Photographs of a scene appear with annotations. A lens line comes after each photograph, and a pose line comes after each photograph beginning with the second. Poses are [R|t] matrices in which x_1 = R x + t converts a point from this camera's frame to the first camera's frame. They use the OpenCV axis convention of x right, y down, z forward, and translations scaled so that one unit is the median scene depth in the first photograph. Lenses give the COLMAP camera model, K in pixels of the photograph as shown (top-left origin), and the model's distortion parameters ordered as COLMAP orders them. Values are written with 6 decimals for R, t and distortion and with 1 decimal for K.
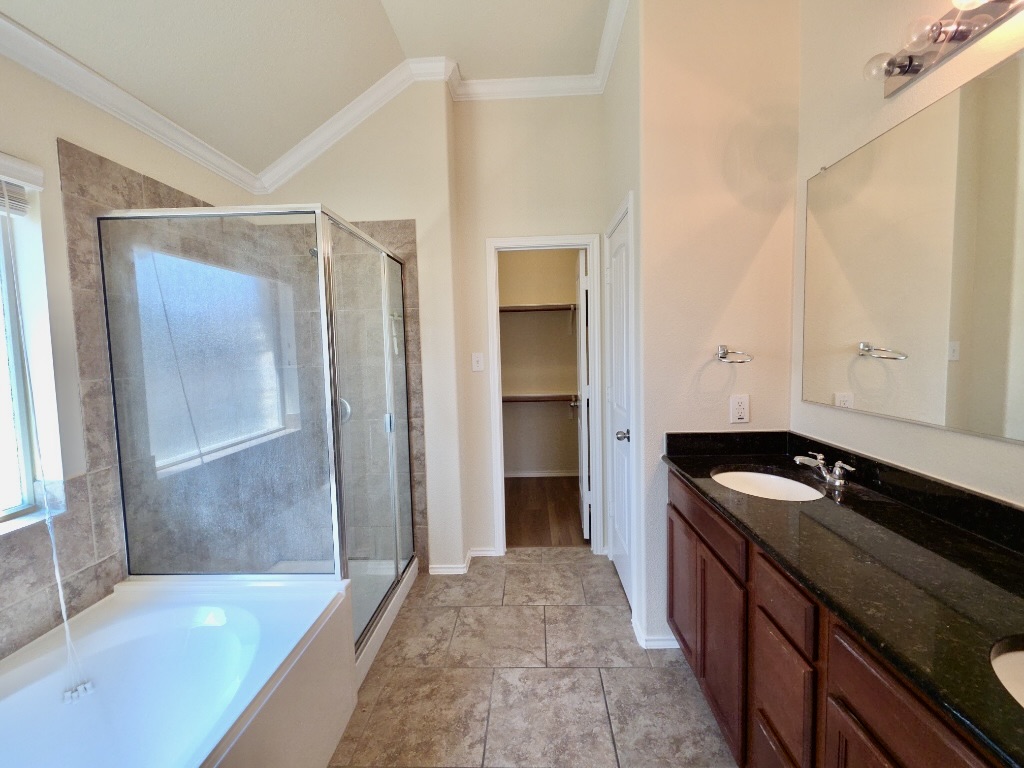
lens RADIAL K [[439.0, 0, 513.3], [0, 439.0, 377.0], [0, 0, 1]] dist [0.015753, -0.008763]
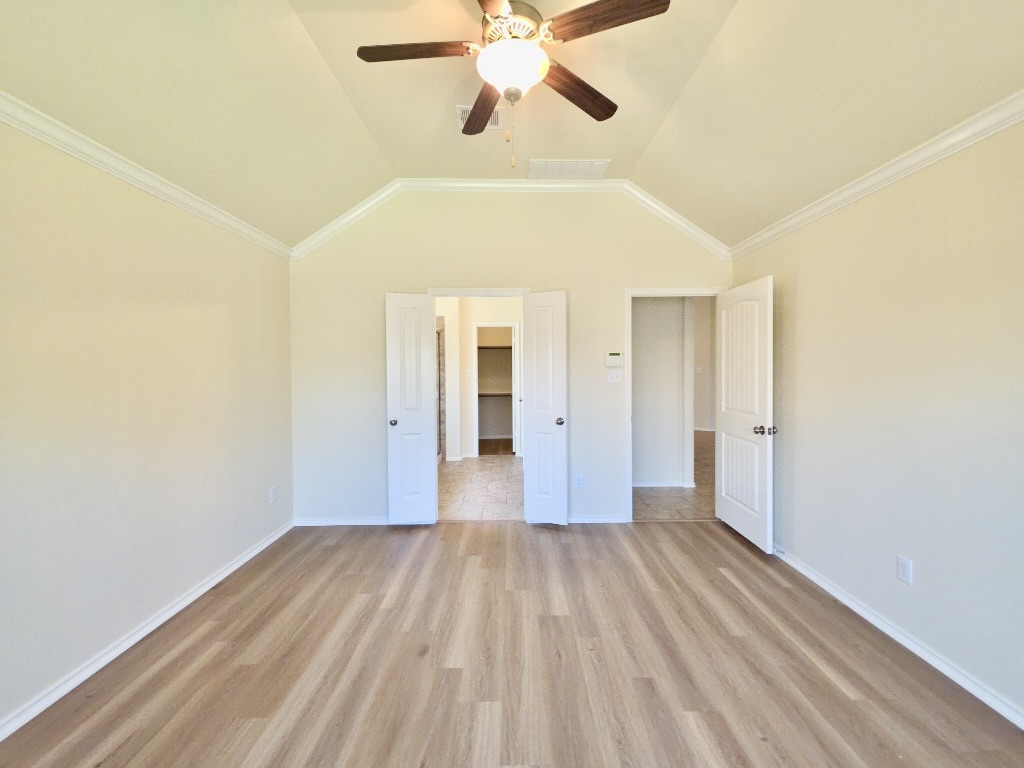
lens RADIAL K [[439.0, 0, 509.3], [0, 439.0, 383.1], [0, 0, 1]] dist [0.015753, -0.008763]
pose [[0.998823, 0.024334, 0.041957, 0.045800], [-0.022277, 0.998560, -0.048807, 0.133188], [-0.043085, 0.047815, 0.997927, -1.437333]]
